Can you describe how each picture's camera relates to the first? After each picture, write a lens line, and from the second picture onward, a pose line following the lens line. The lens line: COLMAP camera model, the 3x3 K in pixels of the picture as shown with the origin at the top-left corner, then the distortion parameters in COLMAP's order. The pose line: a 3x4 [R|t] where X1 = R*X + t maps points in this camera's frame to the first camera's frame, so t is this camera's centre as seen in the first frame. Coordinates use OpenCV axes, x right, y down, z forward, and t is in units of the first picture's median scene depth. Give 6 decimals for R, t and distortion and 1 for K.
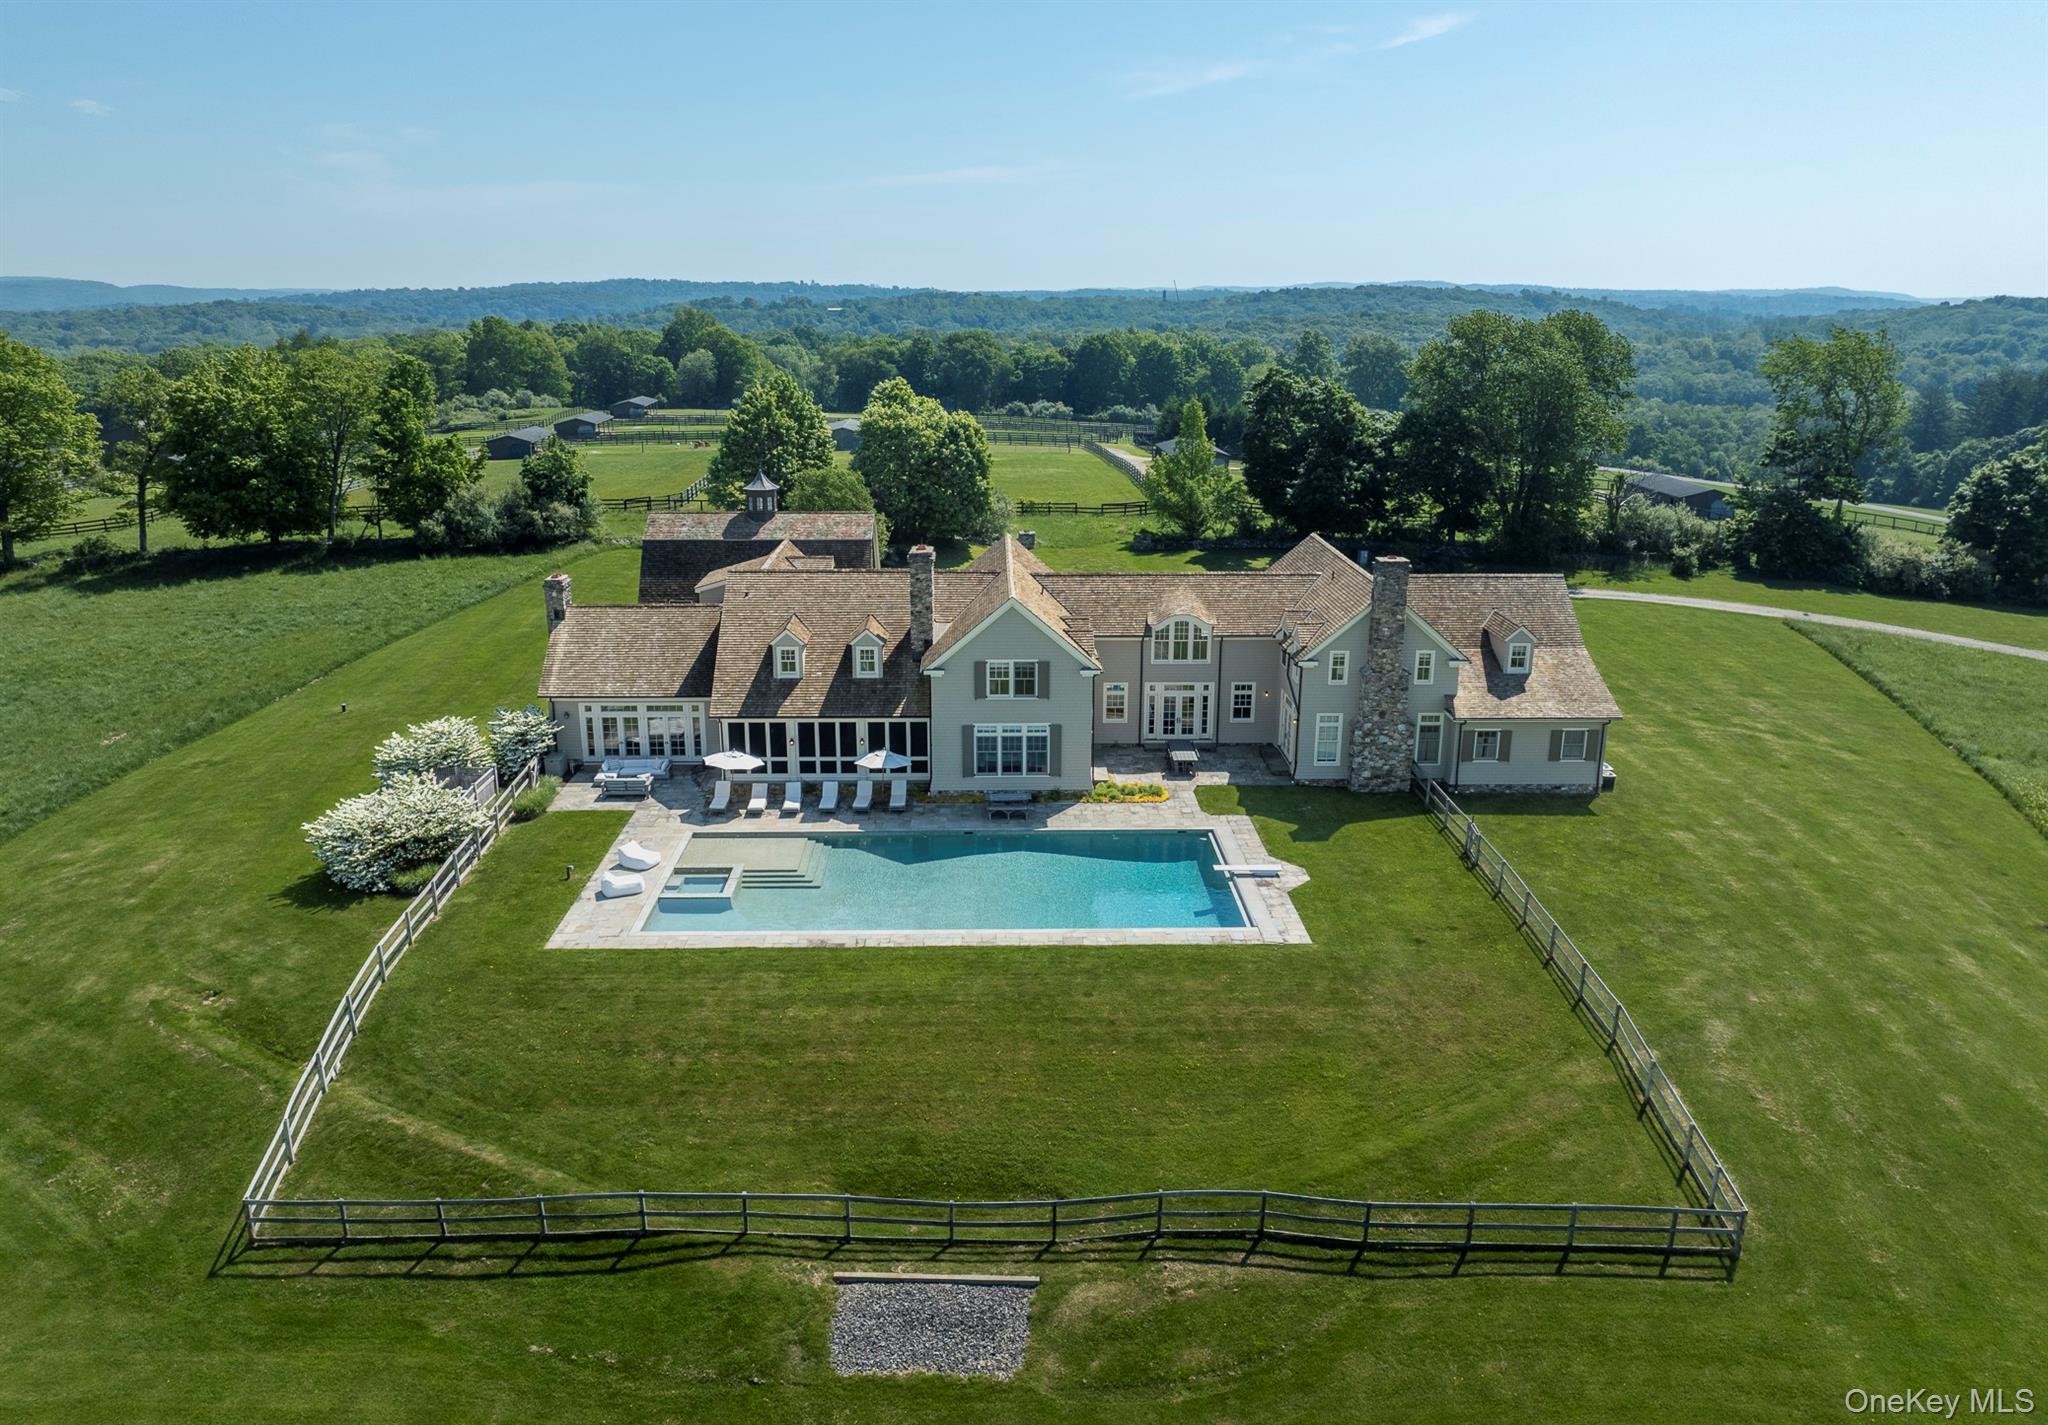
lens RADIAL K [[1440.1, 0, 1024.0], [0, 1440.1, 712.5], [0, 0, 1]] dist [-0.035694, -0.004275]
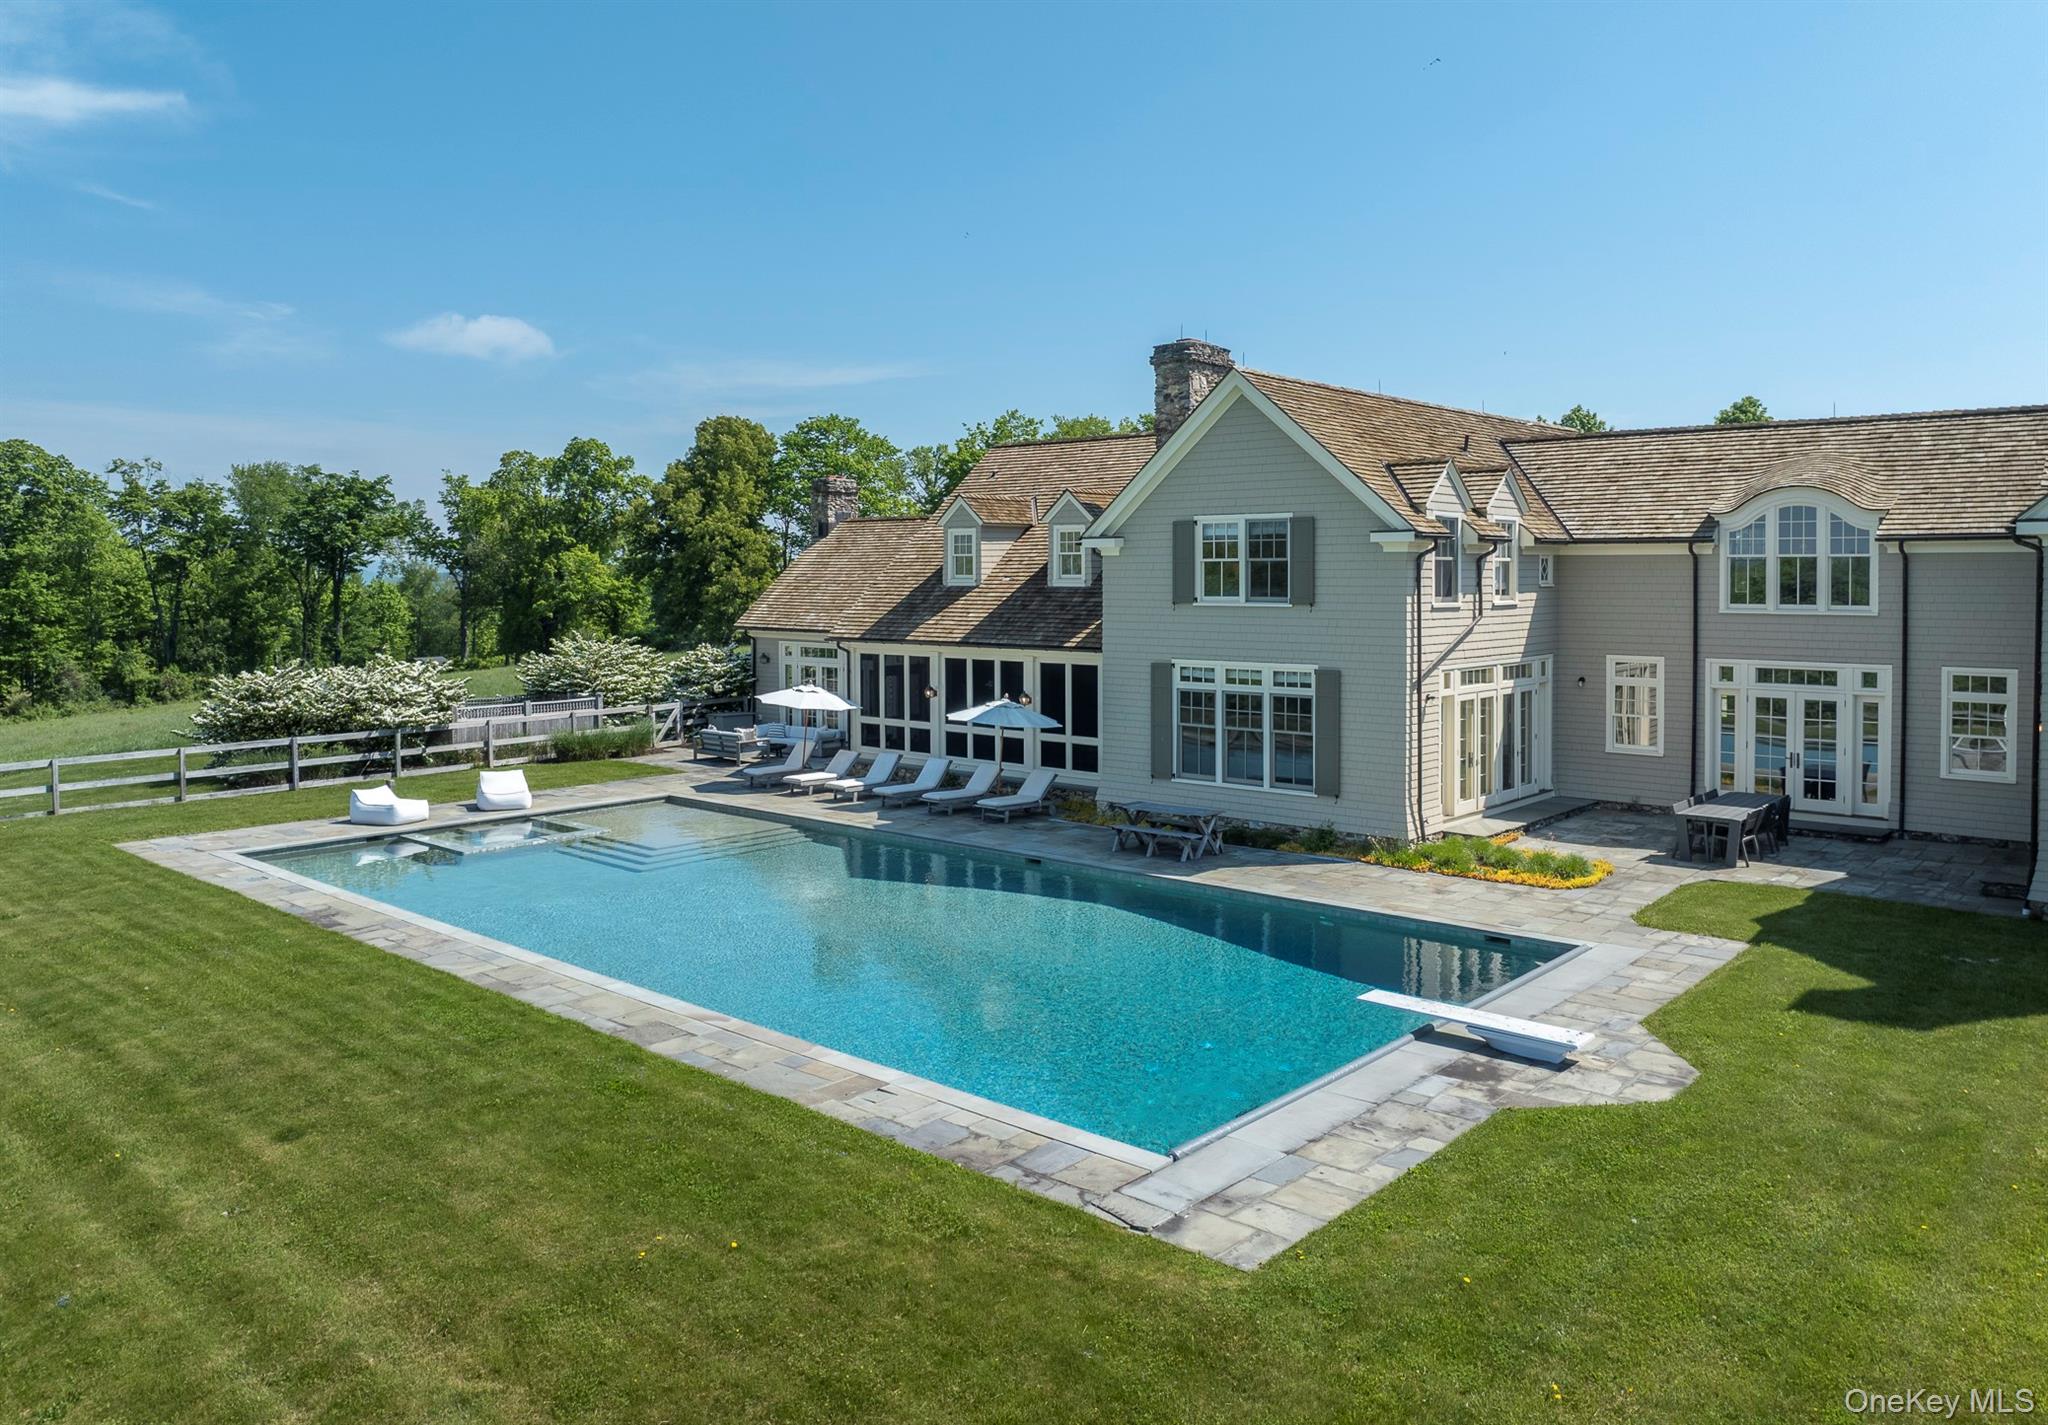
lens RADIAL K [[1479.8, 0, 1028.8], [0, 1479.8, 610.7], [0, 0, 1]] dist [-0.022209, -0.003174]
pose [[0.732475, 0.013588, -0.680659, 0.248150], [-0.185220, 0.966065, -0.180035, 0.084508], [0.655114, 0.257943, 0.710135, 0.609294]]
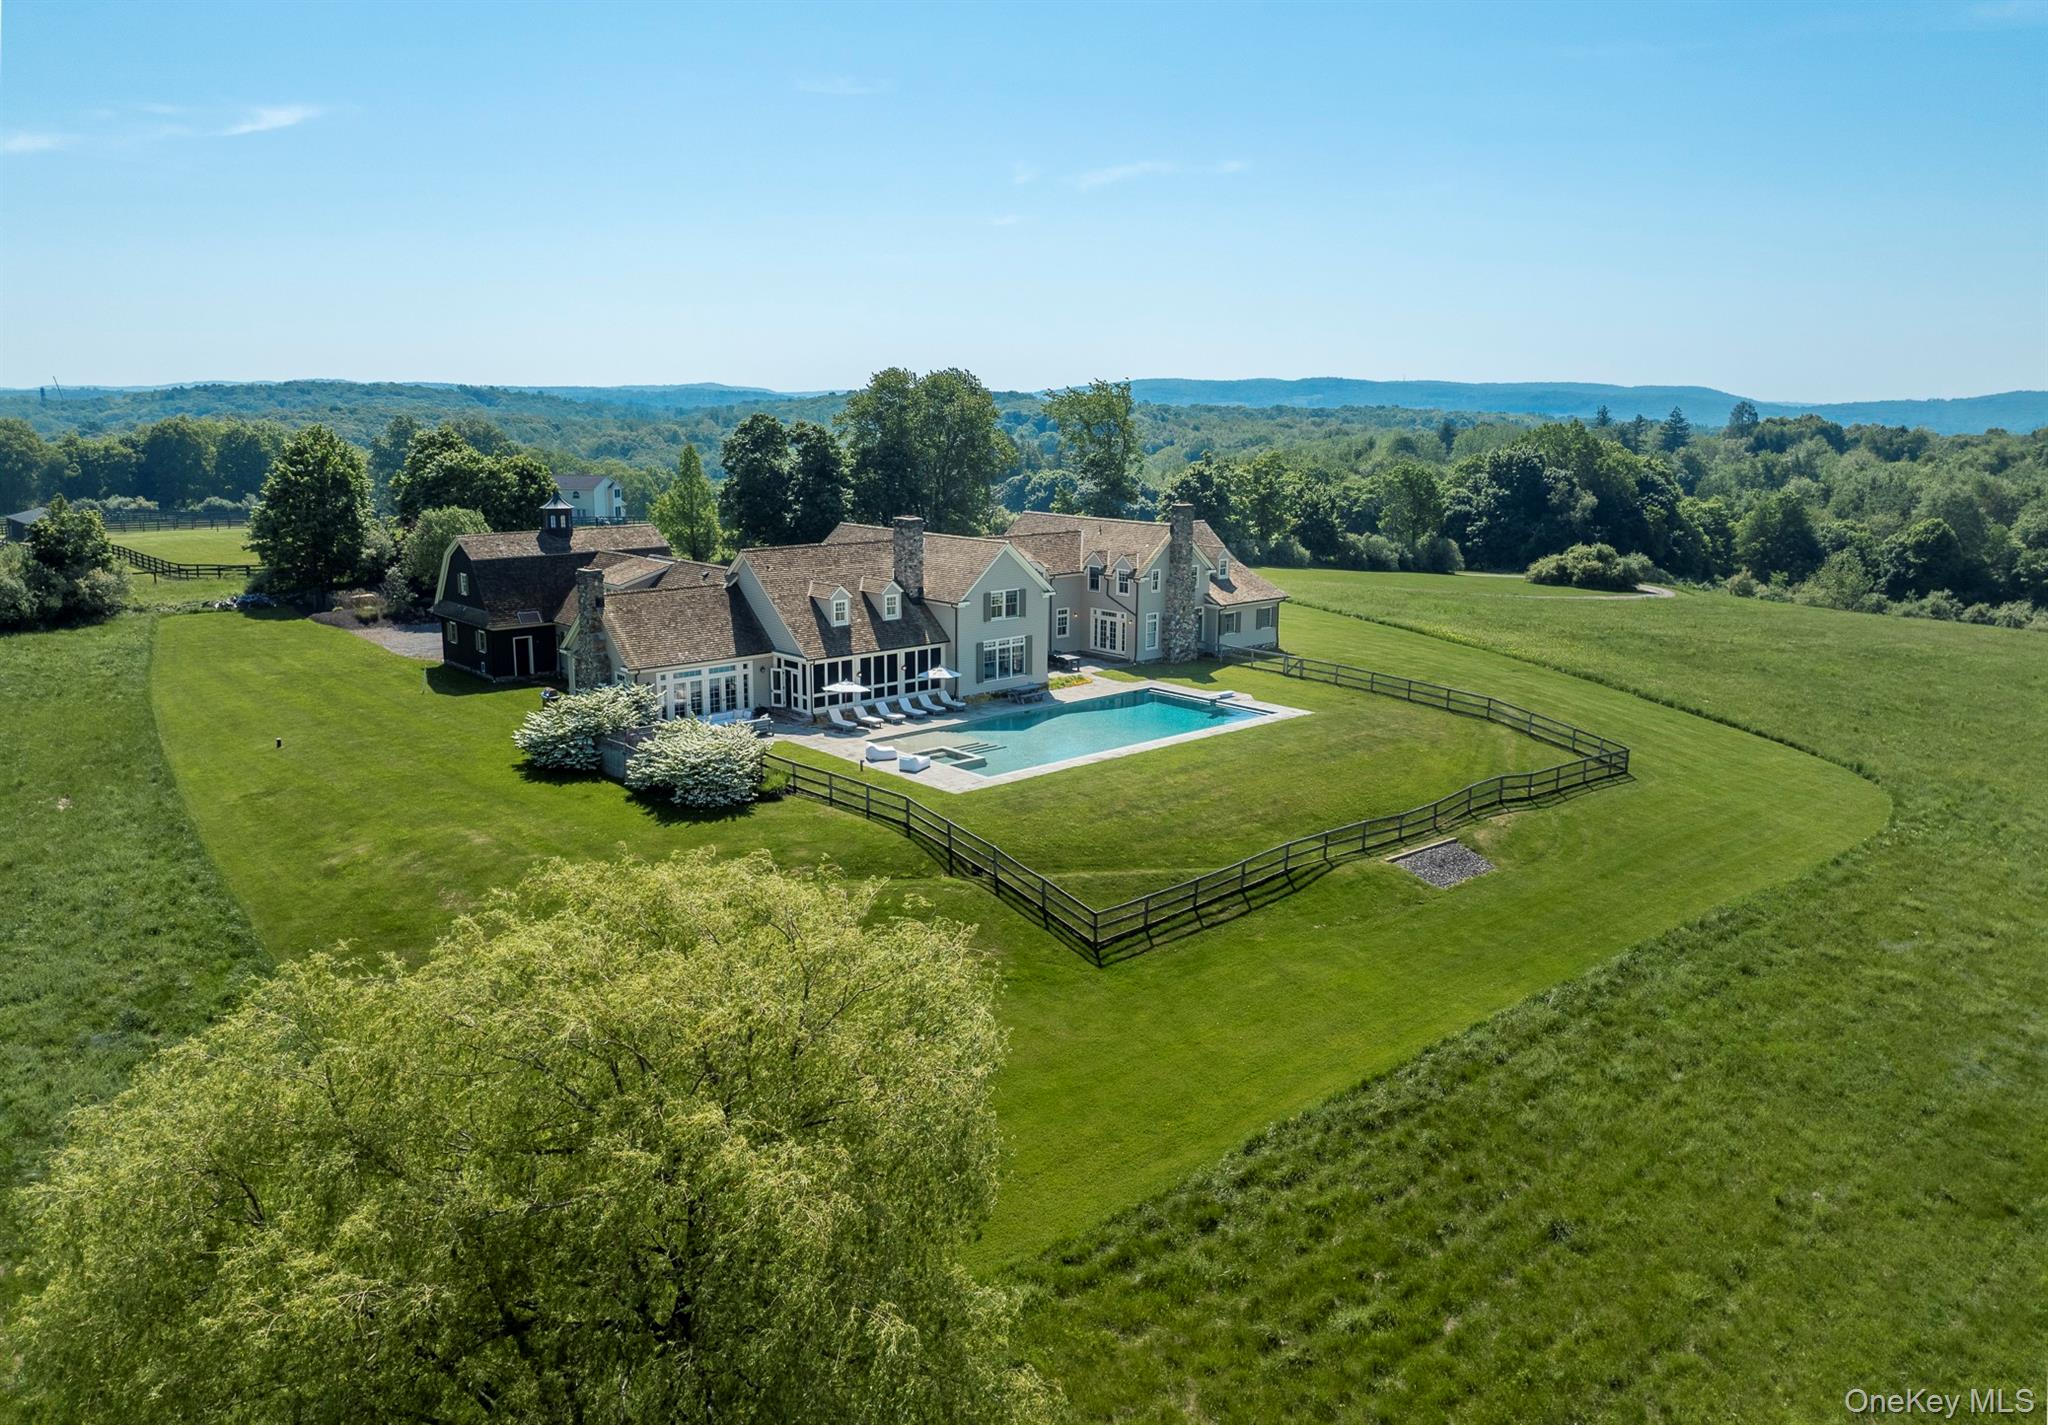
lens RADIAL K [[1440.1, 0, 1024.0], [0, 1440.1, 712.5], [0, 0, 1]] dist [-0.035694, -0.004275]
pose [[0.755434, -0.136501, 0.640848, -0.845820], [0.177589, 0.984105, 0.000273, 0.077063], [-0.630699, 0.113601, 0.767667, -0.039350]]
